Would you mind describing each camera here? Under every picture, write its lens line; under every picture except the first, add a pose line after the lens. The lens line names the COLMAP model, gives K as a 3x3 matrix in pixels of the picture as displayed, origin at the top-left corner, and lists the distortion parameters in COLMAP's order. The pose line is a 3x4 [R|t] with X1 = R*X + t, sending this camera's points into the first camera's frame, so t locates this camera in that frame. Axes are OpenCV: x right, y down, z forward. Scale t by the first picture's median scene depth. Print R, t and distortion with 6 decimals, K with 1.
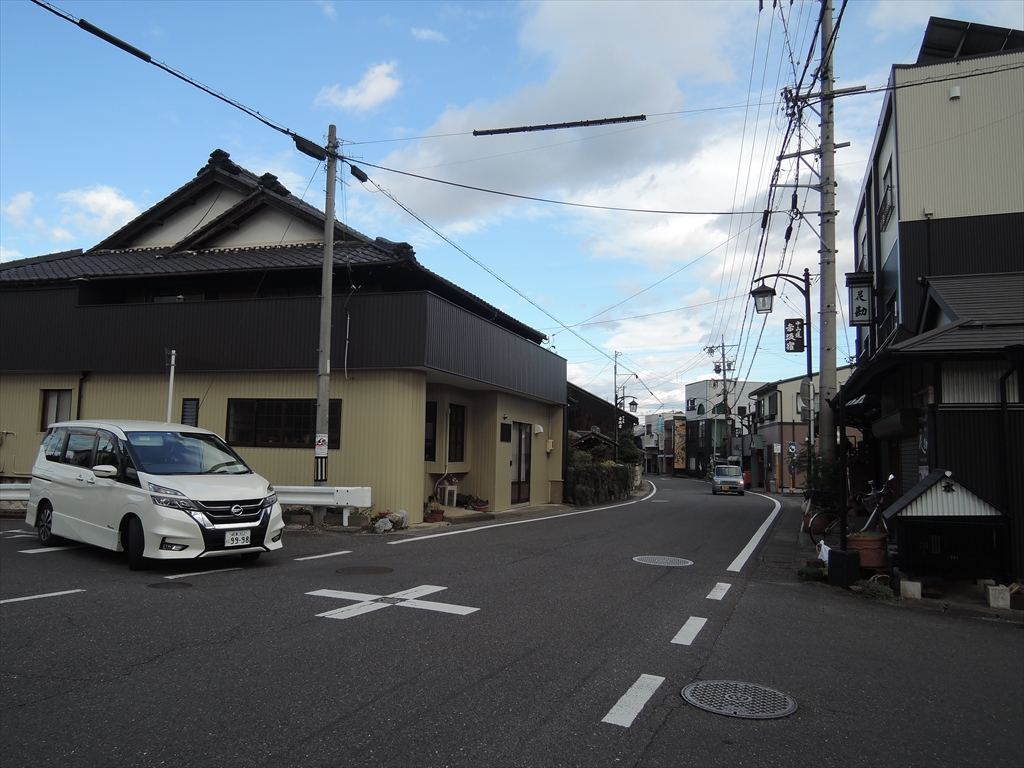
lens RADIAL K [[727.2, 0, 512.0], [0, 727.2, 384.0], [0, 0, 1]] dist [-0.020625, 0.003238]
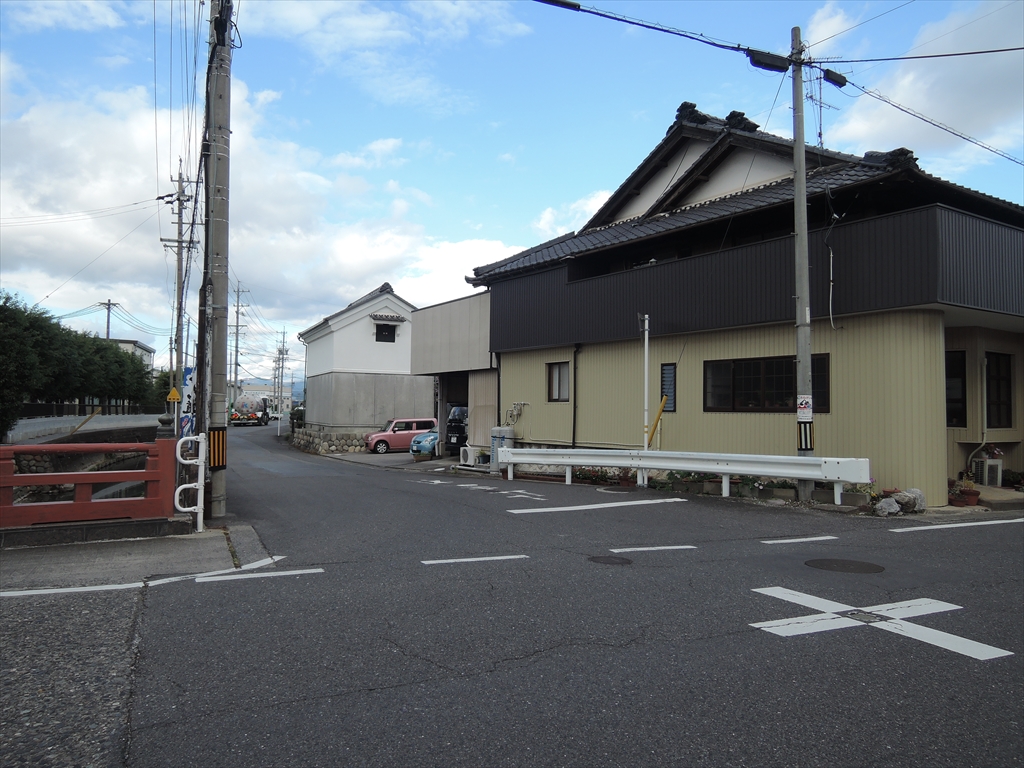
lens RADIAL K [[727.2, 0, 512.0], [0, 727.2, 384.0], [0, 0, 1]] dist [-0.020625, 0.003238]
pose [[0.771513, -0.038990, -0.635017, 0.013277], [0.065715, 0.997665, 0.018583, 0.017308], [0.632810, -0.056067, 0.772275, 0.125910]]
